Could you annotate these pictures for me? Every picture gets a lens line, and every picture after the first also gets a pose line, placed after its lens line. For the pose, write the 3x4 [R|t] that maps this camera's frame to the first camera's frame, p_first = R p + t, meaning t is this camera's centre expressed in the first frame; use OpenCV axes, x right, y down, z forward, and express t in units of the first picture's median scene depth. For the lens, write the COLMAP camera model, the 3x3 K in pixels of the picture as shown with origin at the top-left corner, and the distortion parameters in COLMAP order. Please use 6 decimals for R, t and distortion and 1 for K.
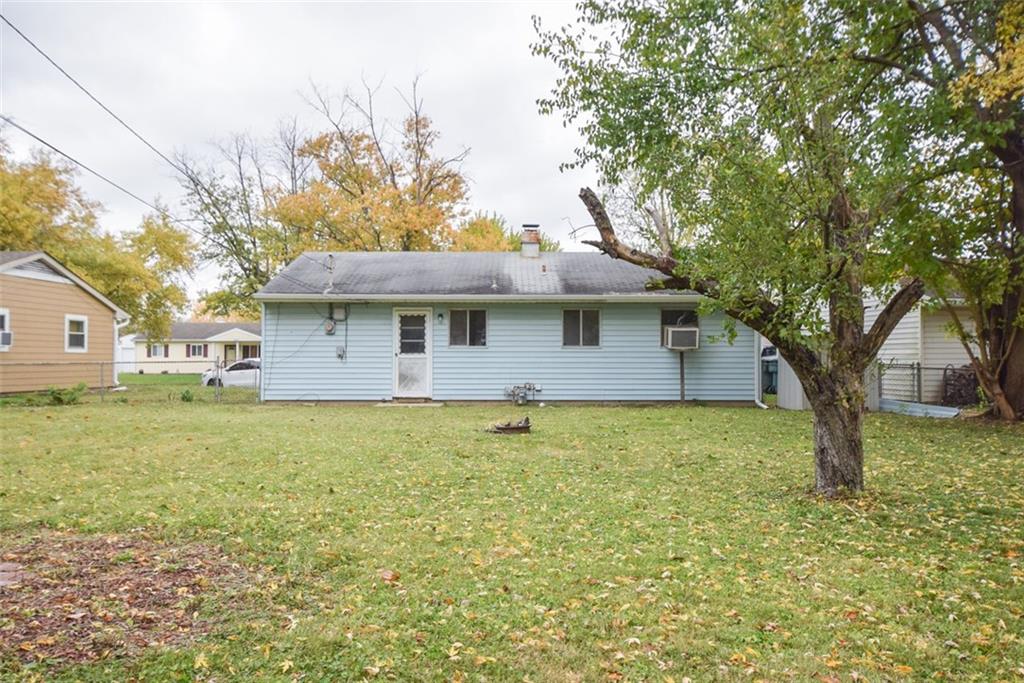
lens RADIAL K [[865.2, 0, 511.3], [0, 865.2, 341.8], [0, 0, 1]] dist [0.003160, 0.003688]
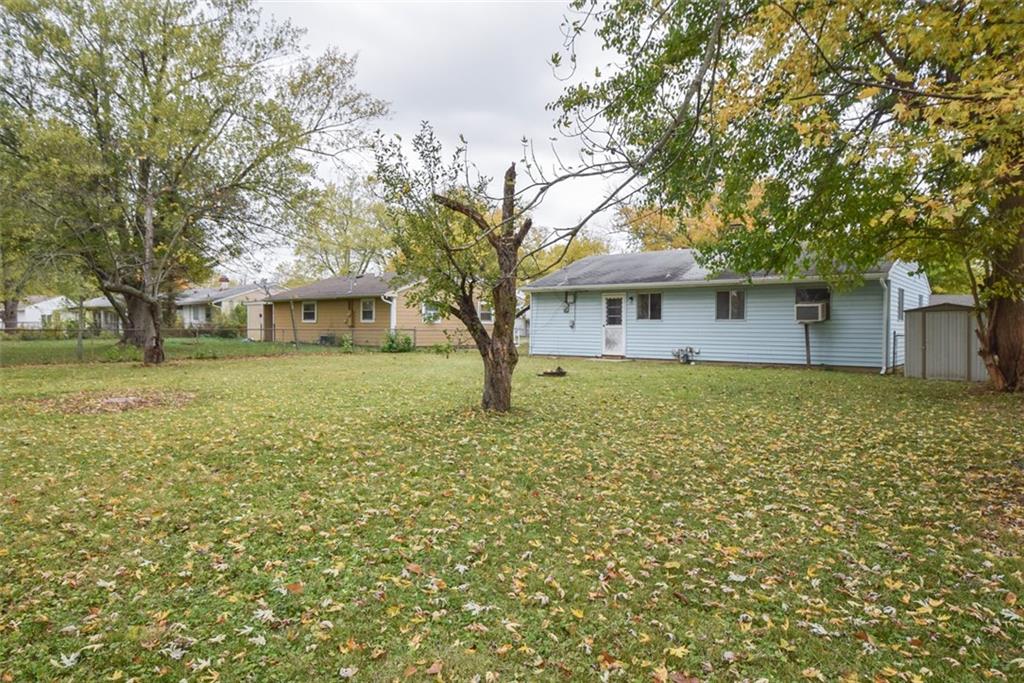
lens RADIAL K [[659.0, 0, 512.1], [0, 659.0, 339.3], [0, 0, 1]] dist [0.006004, 0.000835]
pose [[0.793228, 0.015655, -0.608724, 0.422196], [0.005424, 0.999448, 0.032771, 0.000506], [0.608901, -0.029296, 0.792705, 0.023319]]
